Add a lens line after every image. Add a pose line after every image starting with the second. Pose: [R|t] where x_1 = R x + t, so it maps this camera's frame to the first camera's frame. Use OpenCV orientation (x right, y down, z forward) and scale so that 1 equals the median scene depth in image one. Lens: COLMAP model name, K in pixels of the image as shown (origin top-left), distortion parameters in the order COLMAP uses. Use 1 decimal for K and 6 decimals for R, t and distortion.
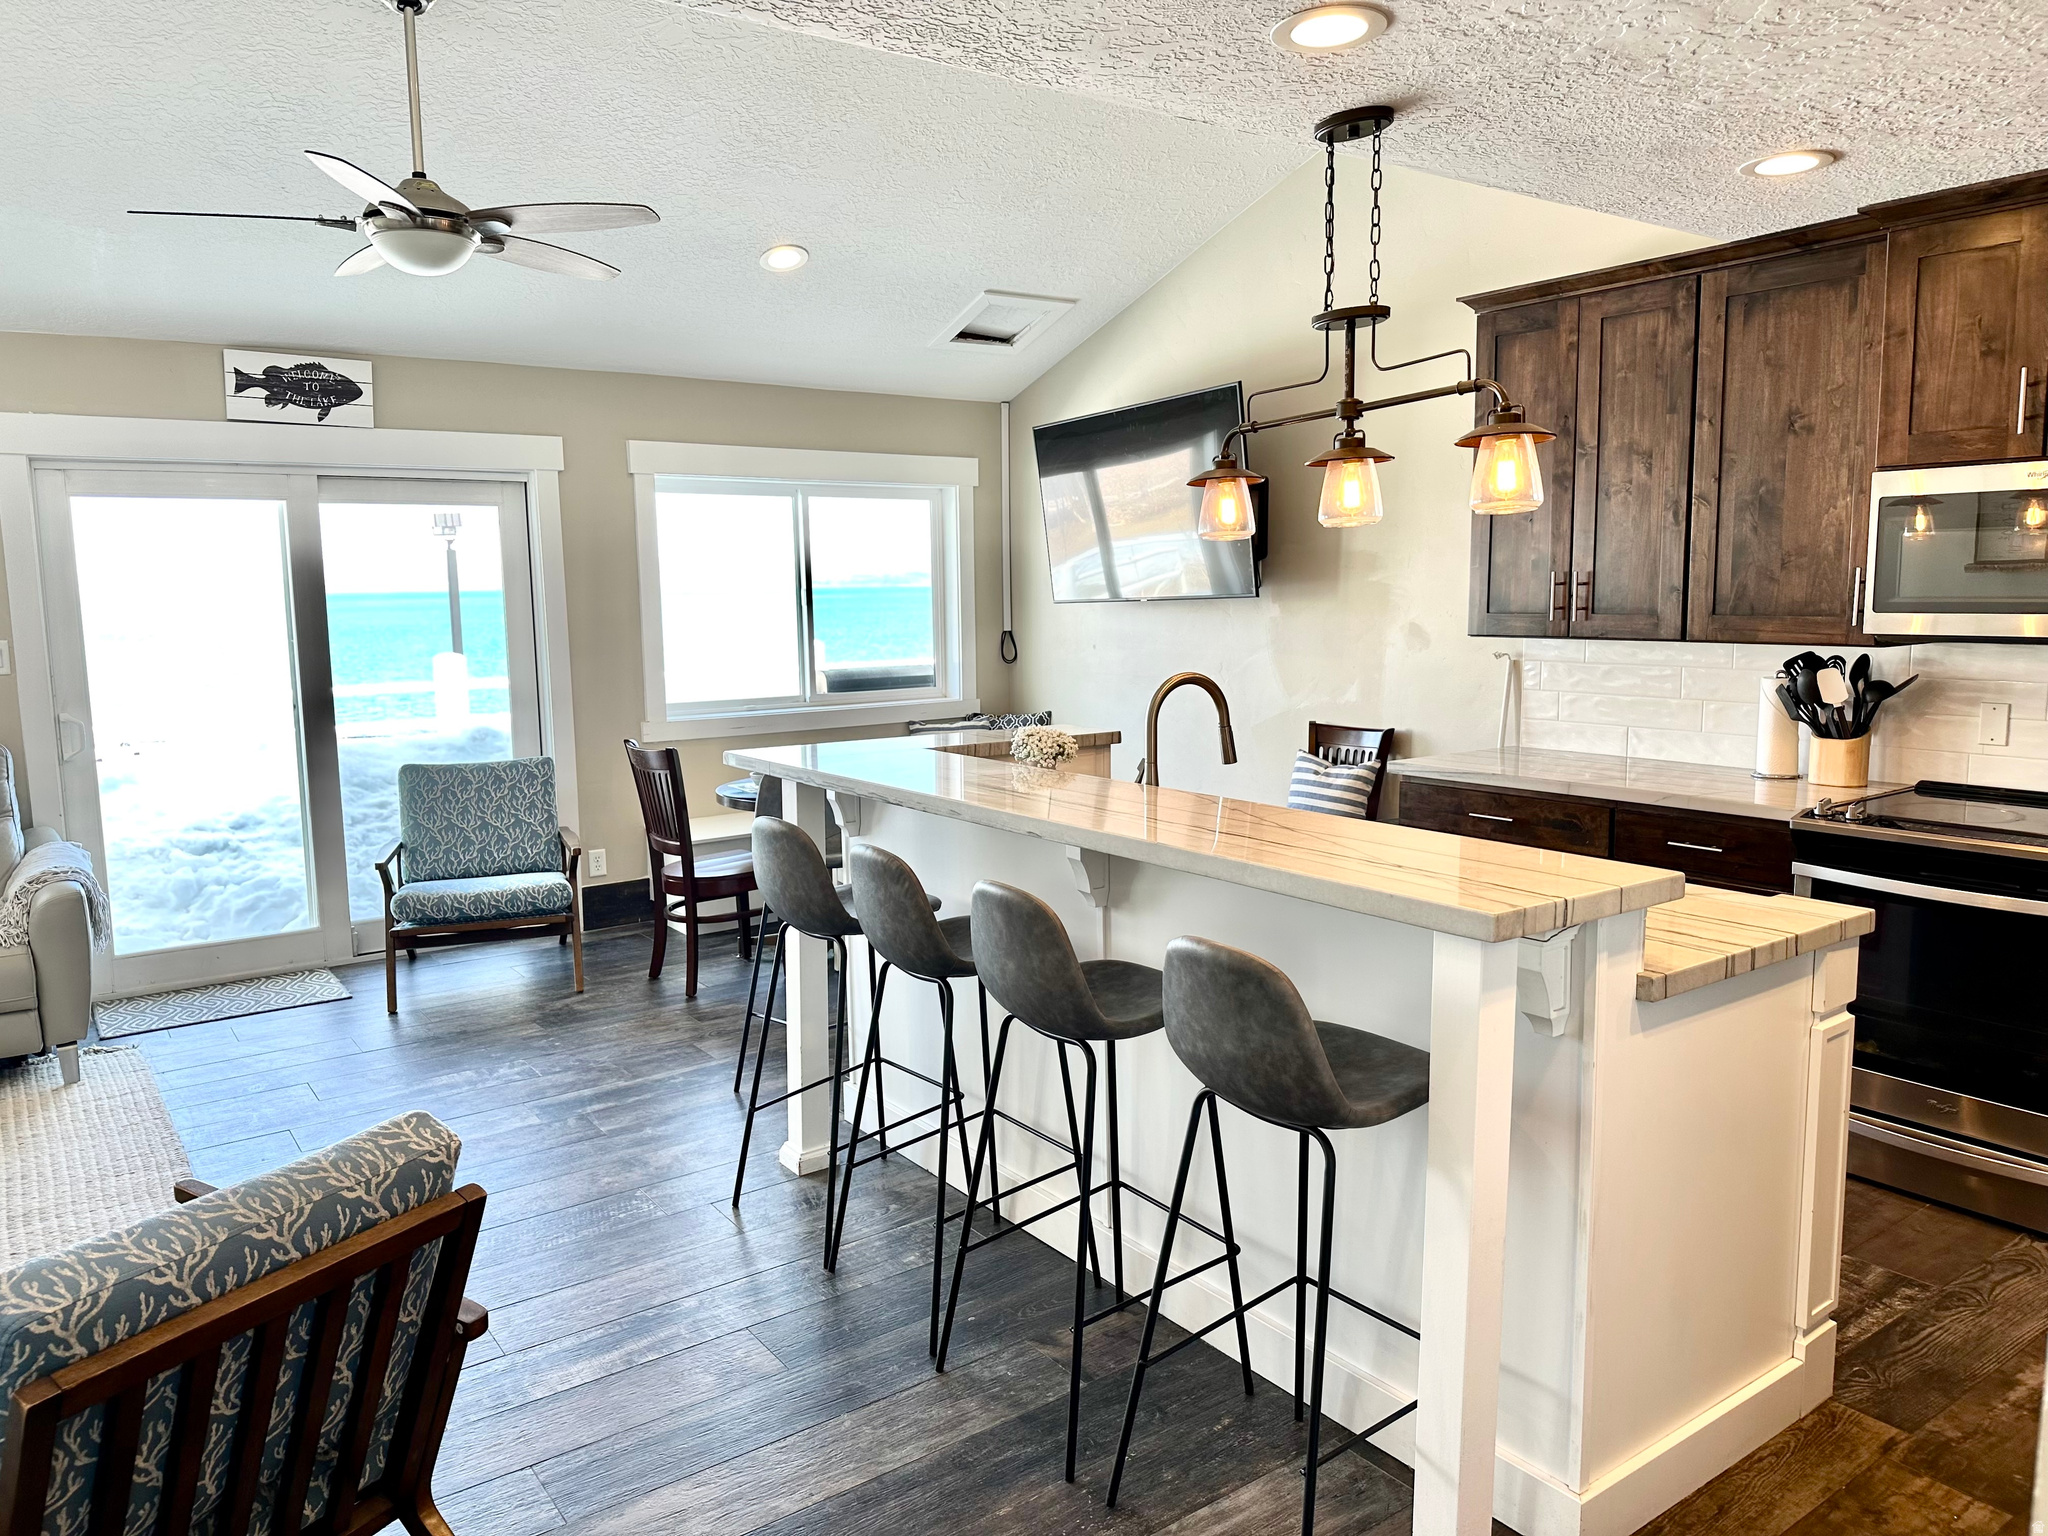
lens RADIAL K [[1423.8, 0, 1024.0], [0, 1423.8, 768.0], [0, 0, 1]] dist [0.131466, -0.207591]
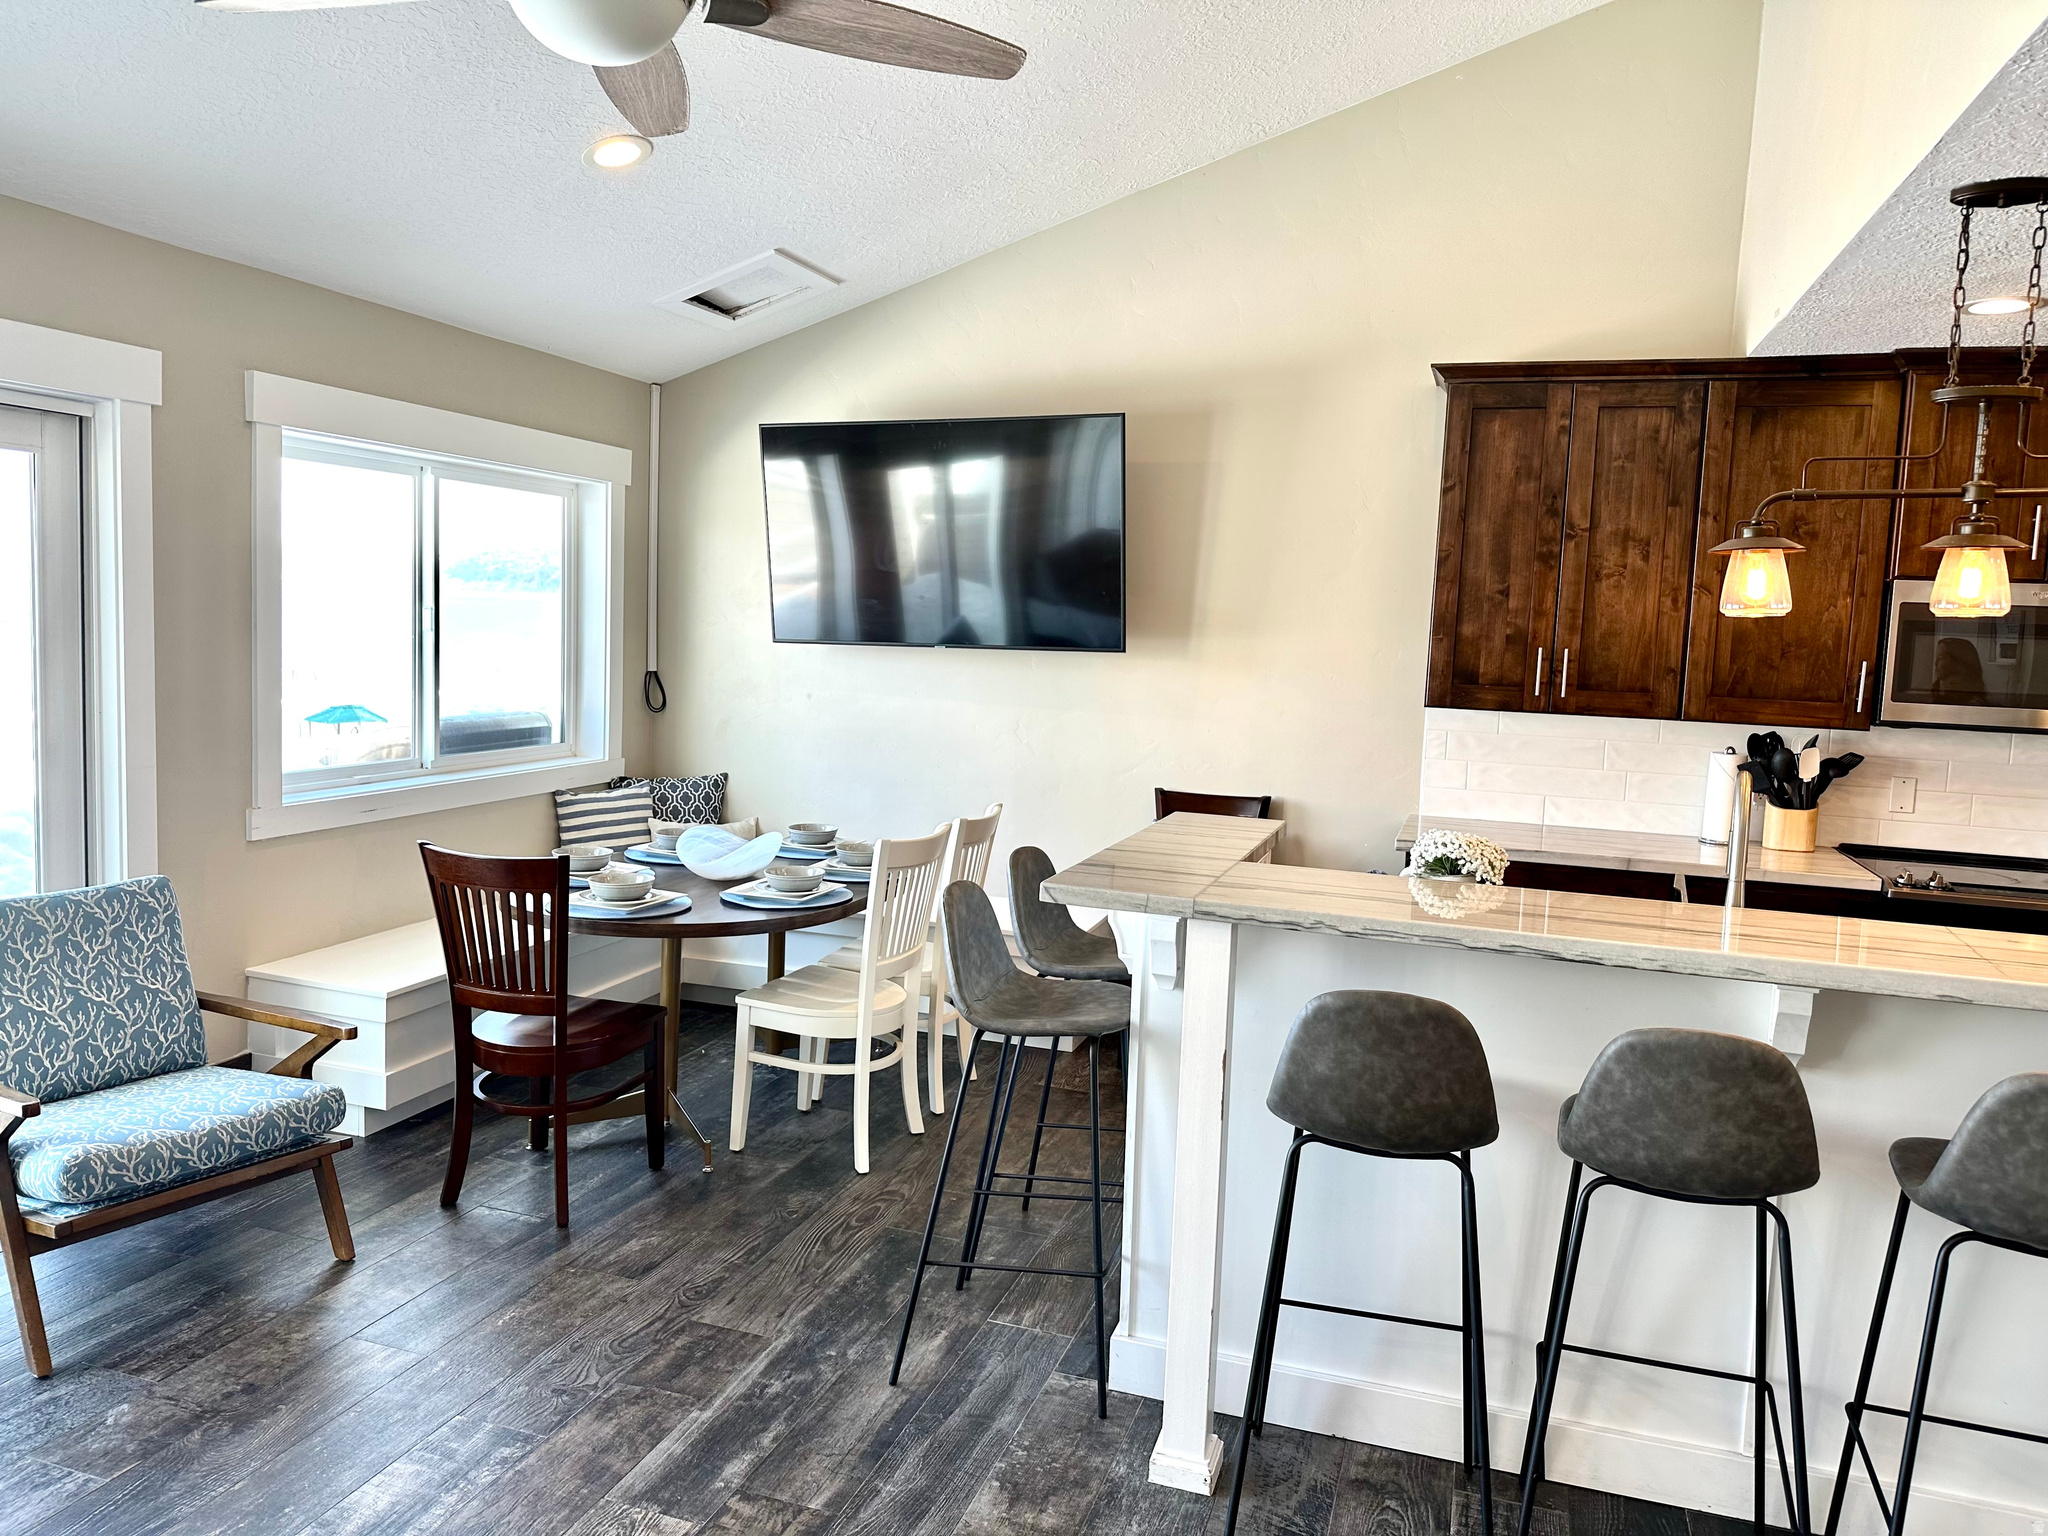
lens RADIAL K [[1436.7, 0, 1031.3], [0, 1436.7, 747.6], [0, 0, 1]] dist [0.087335, -0.142858]
pose [[0.807693, -0.006107, 0.589572, -0.550600], [0.024704, 0.999419, -0.023491, -0.052900], [-0.589086, 0.033538, 0.807374, 0.413250]]
